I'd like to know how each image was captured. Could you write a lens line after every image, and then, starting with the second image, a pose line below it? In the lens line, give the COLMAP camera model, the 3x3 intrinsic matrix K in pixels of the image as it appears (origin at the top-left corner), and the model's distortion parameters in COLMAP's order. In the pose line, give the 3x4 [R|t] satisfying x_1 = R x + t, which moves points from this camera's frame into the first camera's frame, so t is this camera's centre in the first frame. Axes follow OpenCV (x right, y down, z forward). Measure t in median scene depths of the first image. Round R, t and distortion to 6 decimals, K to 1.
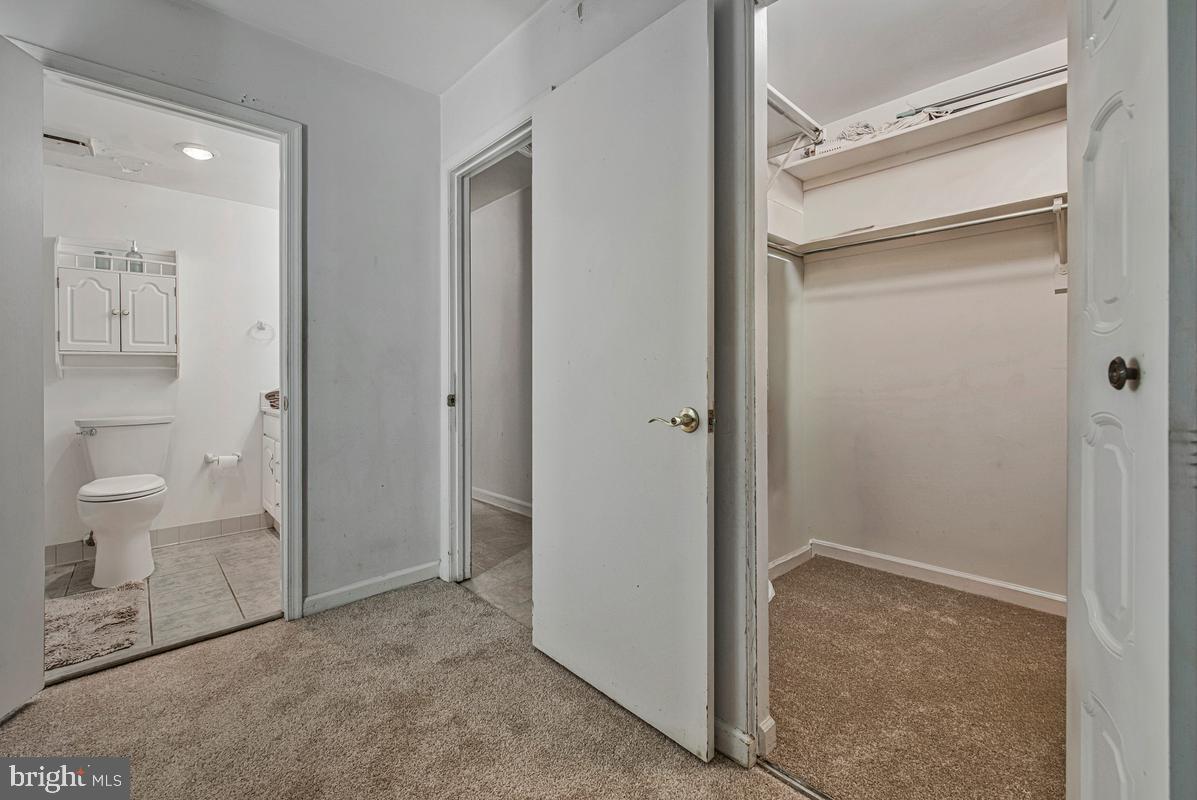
lens RADIAL K [[489.7, 0, 572.2], [0, 489.7, 386.2], [0, 0, 1]] dist [-0.010762, -0.001152]
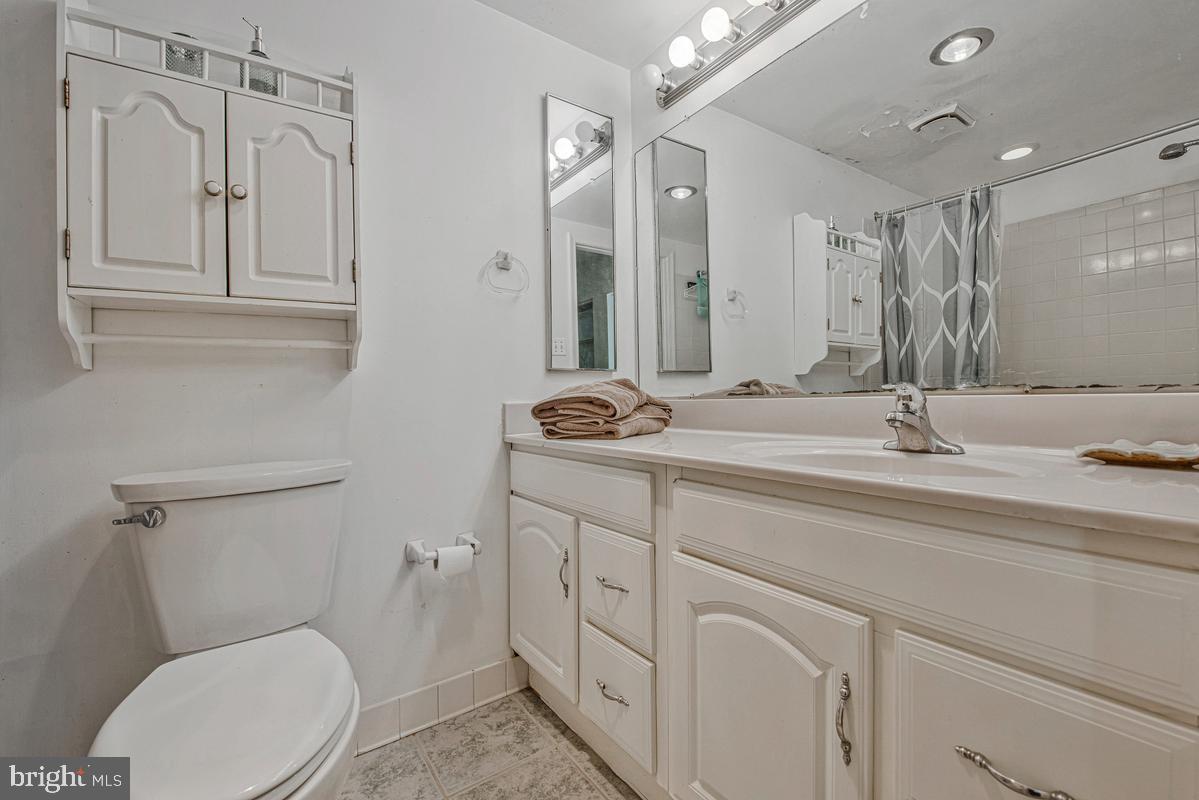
lens RADIAL K [[490.5, 0, 592.0], [0, 490.5, 397.1], [0, 0, 1]] dist [-0.010762, -0.001152]
pose [[0.991046, -0.015992, -0.132562, -0.573427], [0.014695, 0.999834, -0.010756, 0.015543], [0.132712, 0.008711, 0.991116, 0.631624]]
